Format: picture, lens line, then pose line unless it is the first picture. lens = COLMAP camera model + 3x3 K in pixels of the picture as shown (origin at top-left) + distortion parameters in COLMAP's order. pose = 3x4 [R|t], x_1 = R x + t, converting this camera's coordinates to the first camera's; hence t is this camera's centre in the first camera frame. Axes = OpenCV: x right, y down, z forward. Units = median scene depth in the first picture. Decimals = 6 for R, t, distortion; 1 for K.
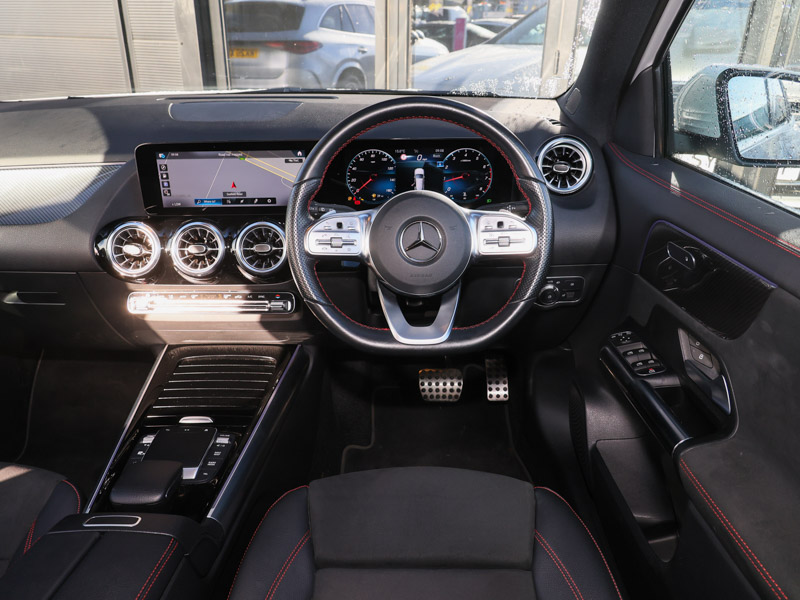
lens RADIAL K [[597.8, 0, 406.9], [0, 597.8, 297.8], [0, 0, 1]] dist [-0.000041, 0.007446]
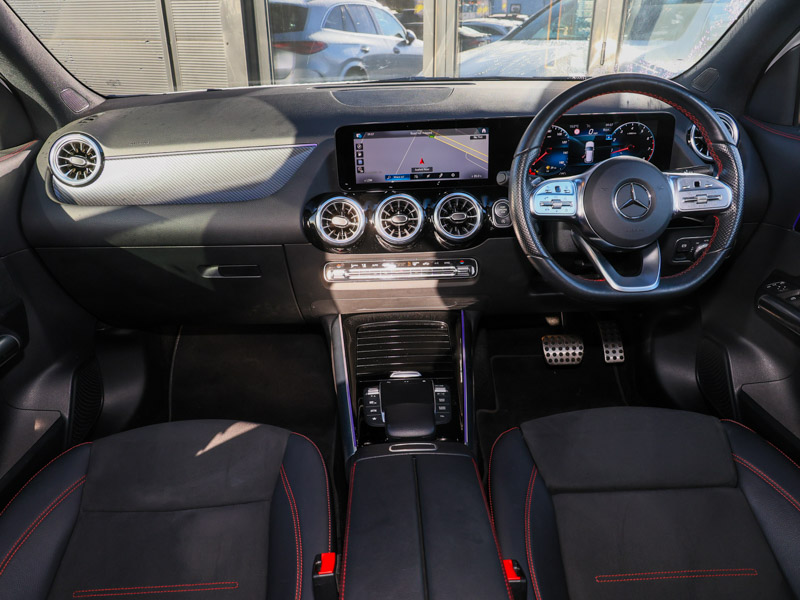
lens RADIAL K [[597.8, 0, 412.6], [0, 597.8, 291.5], [0, 0, 1]] dist [-0.000041, 0.007446]
pose [[0.998628, -0.034365, 0.039509, -0.364099], [0.034751, 0.999354, -0.009128, 0.060644], [-0.039170, 0.010489, 0.999178, -0.093239]]
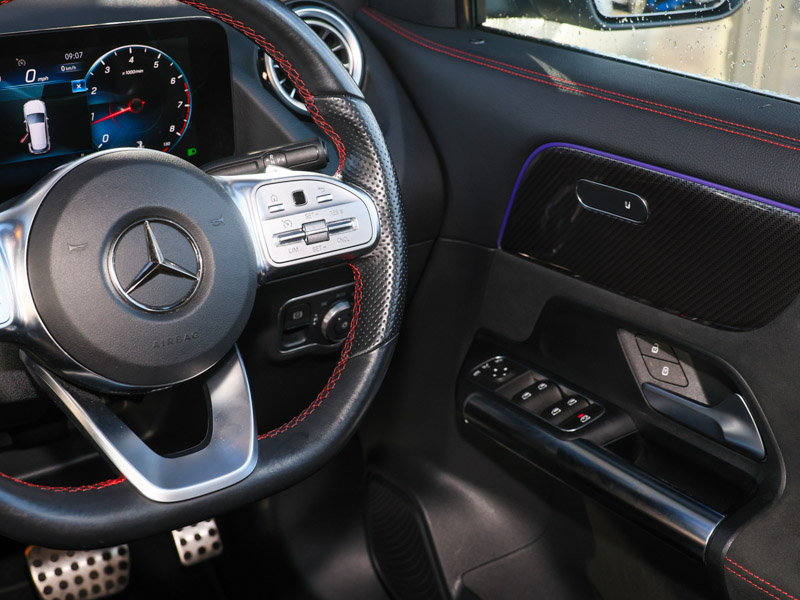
lens RADIAL K [[1174.6, 0, 398.8], [0, 1174.6, 294.1], [0, 0, 1]] dist [0.005288, 0.000000]
pose [[0.837379, -0.200179, 0.508650, -0.221374], [0.210286, 0.976891, 0.038265, -0.055966], [-0.504556, 0.074920, 0.860123, 0.141738]]
